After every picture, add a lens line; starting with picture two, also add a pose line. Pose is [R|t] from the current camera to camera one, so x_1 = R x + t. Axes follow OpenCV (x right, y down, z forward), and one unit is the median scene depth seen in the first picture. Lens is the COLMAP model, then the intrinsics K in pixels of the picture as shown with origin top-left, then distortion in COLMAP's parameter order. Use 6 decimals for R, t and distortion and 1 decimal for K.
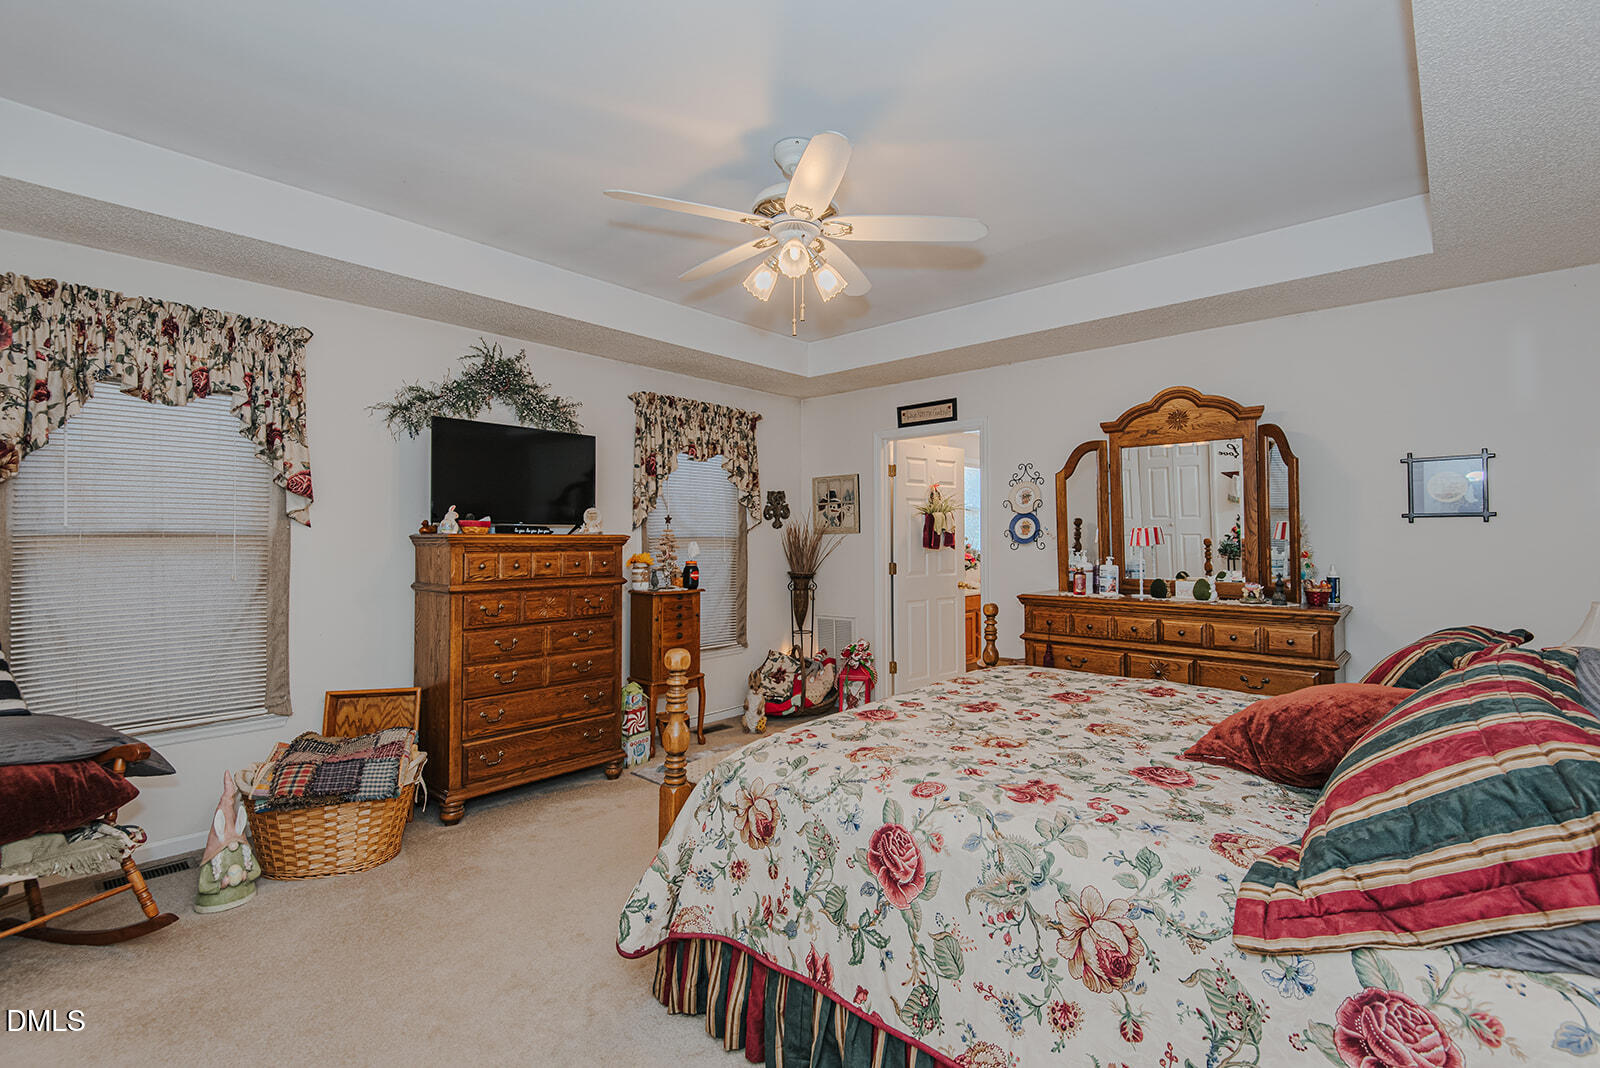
lens RADIAL K [[731.8, 0, 815.1], [0, 731.8, 525.8], [0, 0, 1]] dist [0.020727, -0.001892]
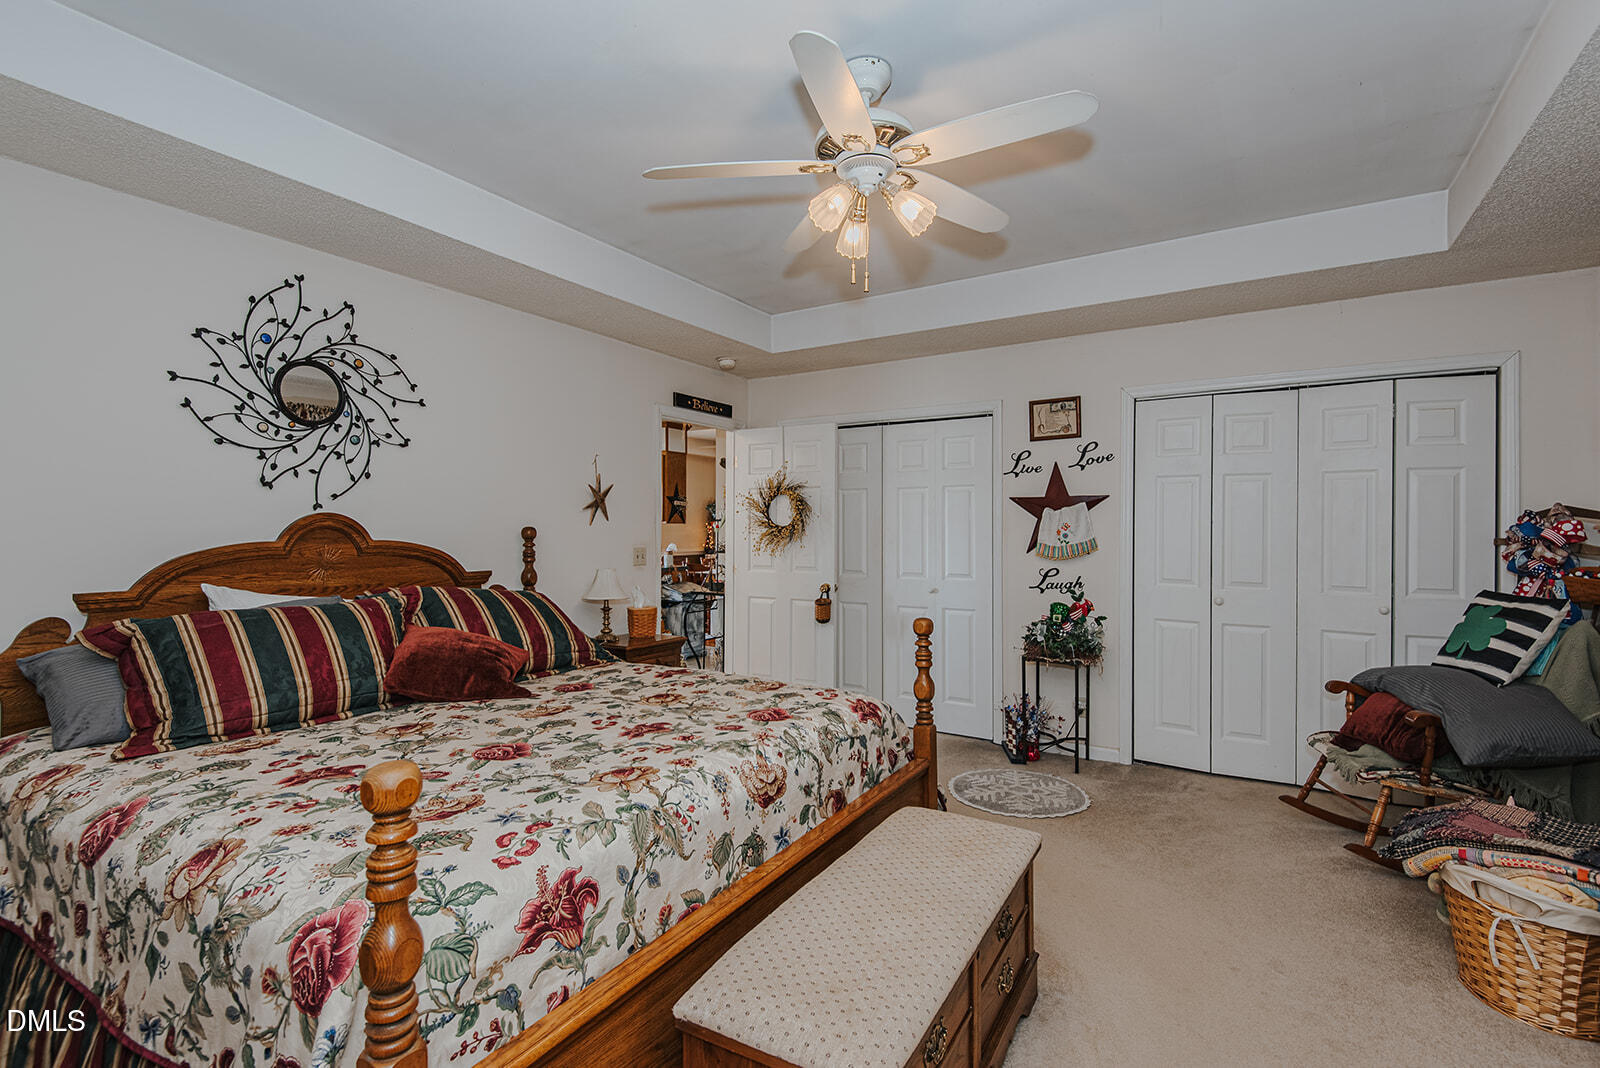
lens RADIAL K [[731.8, 0, 831.8], [0, 731.8, 528.7], [0, 0, 1]] dist [0.020727, -0.001892]
pose [[-0.980824, -0.001730, -0.194886, 0.219086], [0.001118, 0.999894, -0.014504, 0.032839], [0.194891, -0.014444, -0.980719, 2.187015]]
